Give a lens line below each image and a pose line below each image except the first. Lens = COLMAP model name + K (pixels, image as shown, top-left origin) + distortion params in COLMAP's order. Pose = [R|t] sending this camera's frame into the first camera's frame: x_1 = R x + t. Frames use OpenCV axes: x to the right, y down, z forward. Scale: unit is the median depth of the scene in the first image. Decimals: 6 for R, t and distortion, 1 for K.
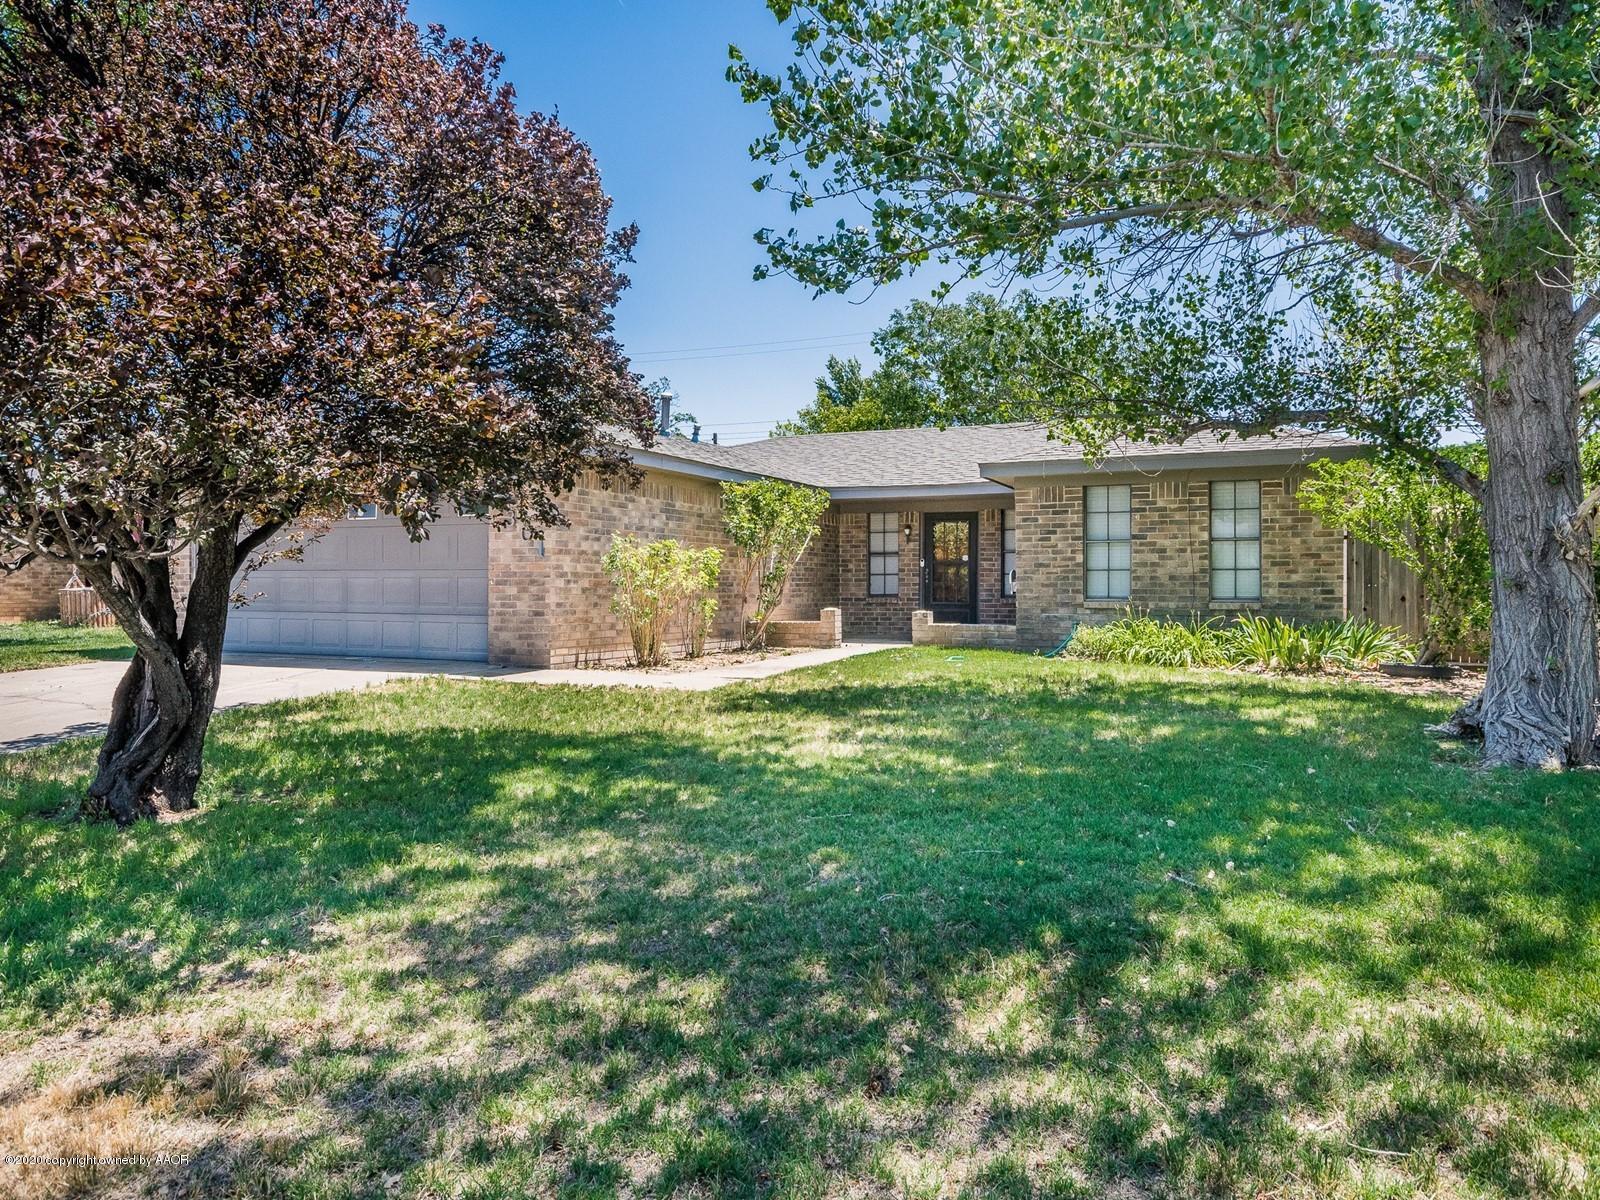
lens RADIAL K [[1082.0, 0, 800.0], [0, 1082.0, 600.0], [0, 0, 1]] dist [0.005724, -0.000251]
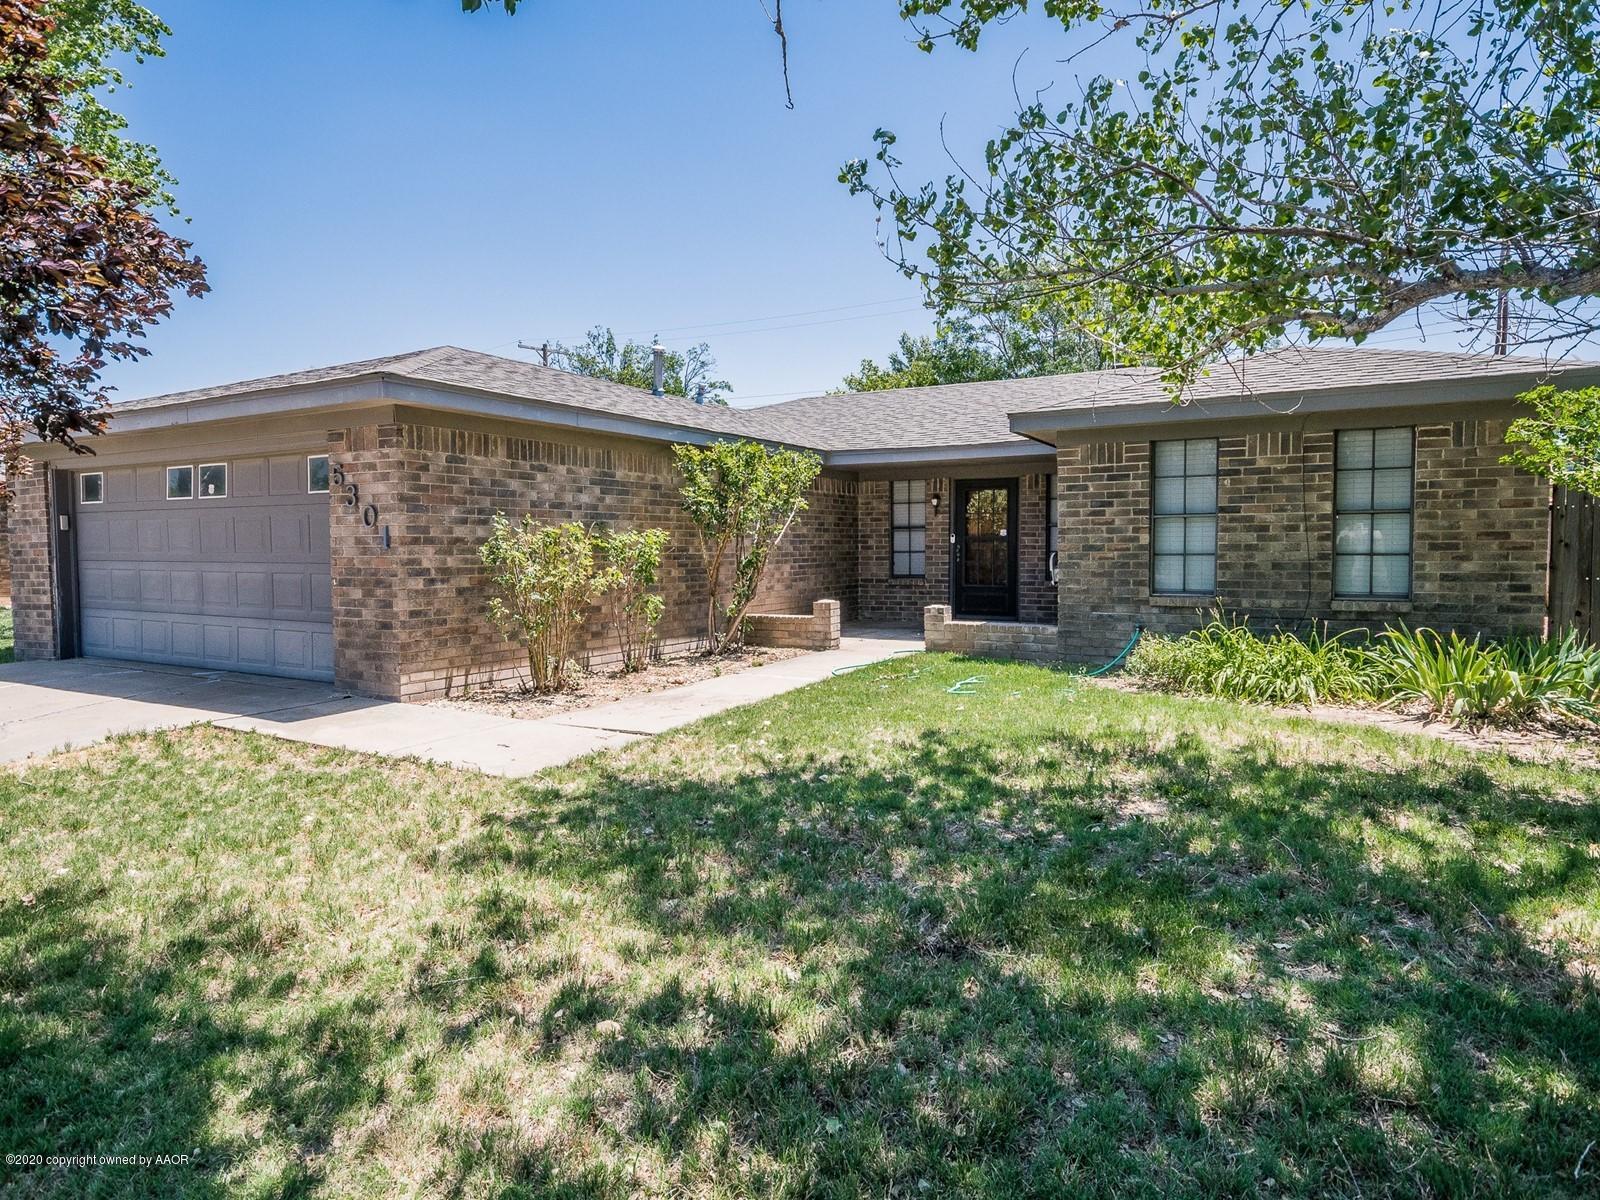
lens RADIAL K [[940.5, 0, 798.6], [0, 940.5, 595.3], [0, 0, 1]] dist [0.013885, -0.002301]
pose [[0.995618, -0.001921, -0.093499, 0.081822], [0.005822, 0.999123, 0.041466, -0.027999], [0.093337, -0.041829, 0.994755, 0.331015]]
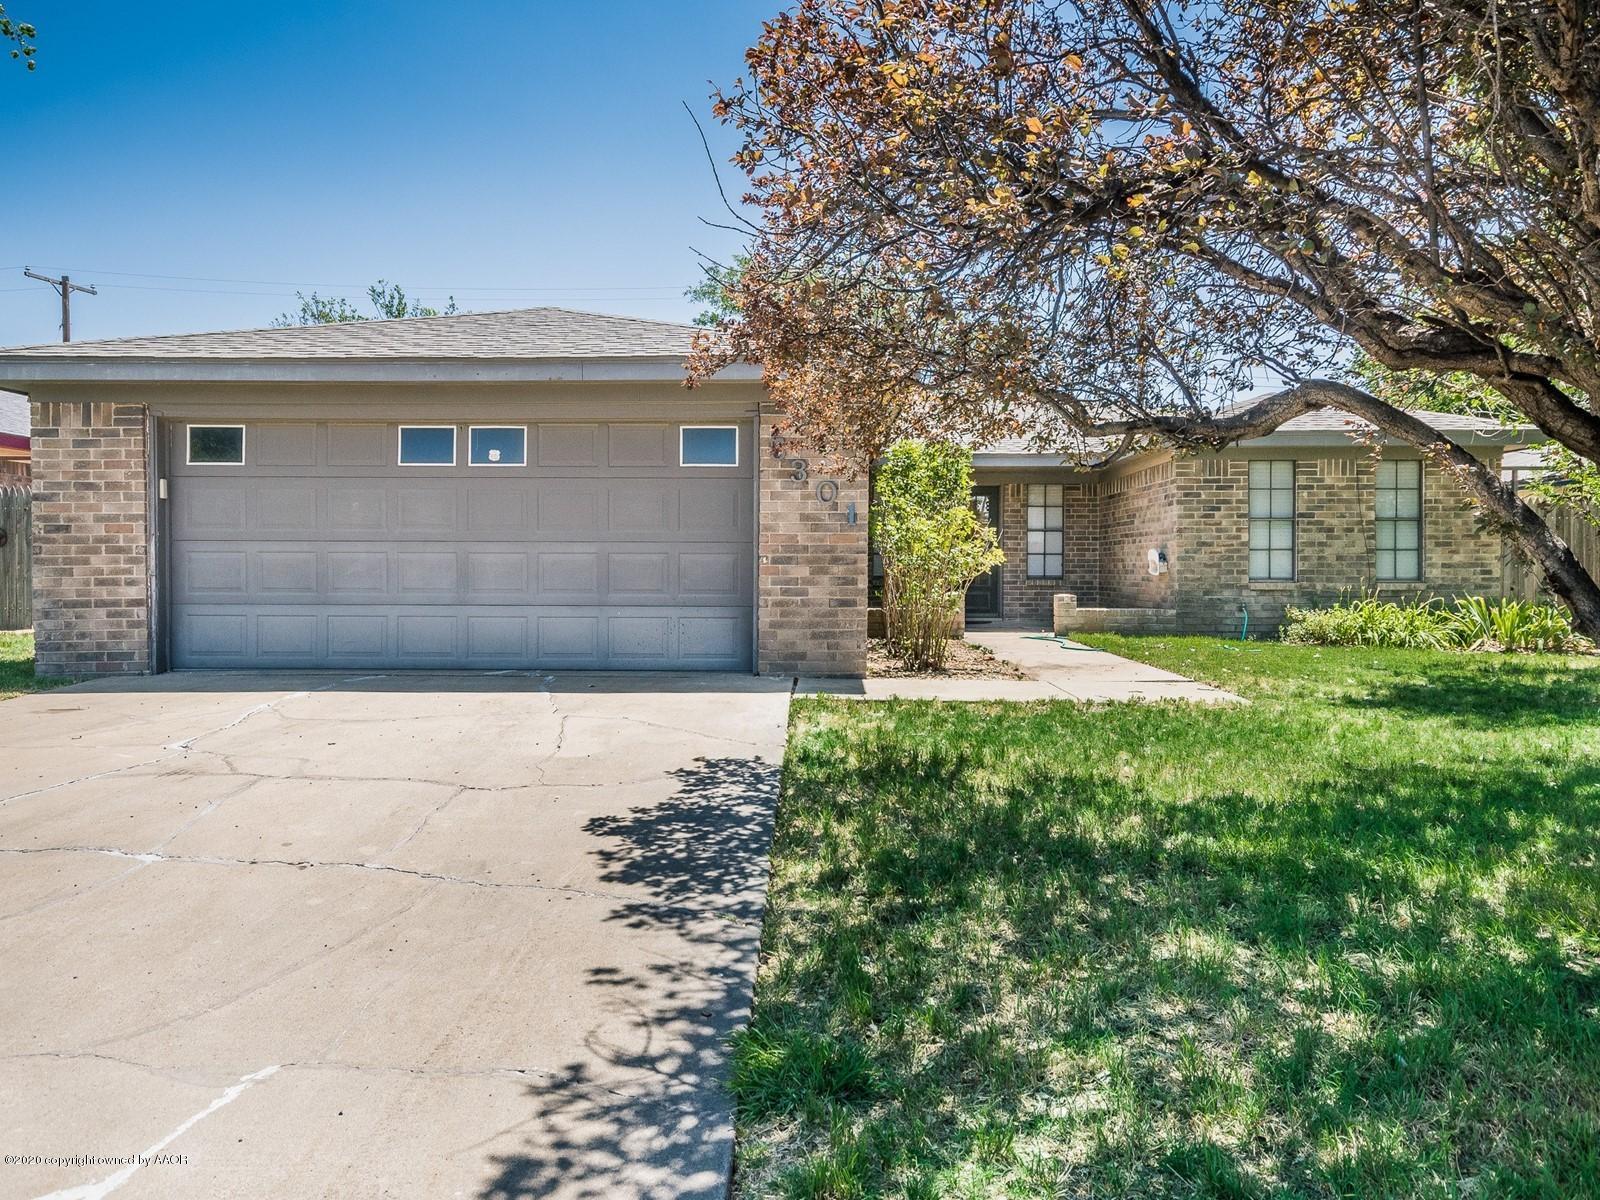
lens RADIAL K [[1082.0, 0, 800.0], [0, 1082.0, 600.0], [0, 0, 1]] dist [0.005724, -0.000251]
pose [[0.915134, -0.011508, 0.402985, -0.476950], [0.004882, 0.999836, 0.017466, -0.002039], [-0.403120, -0.014016, 0.915040, 0.293549]]
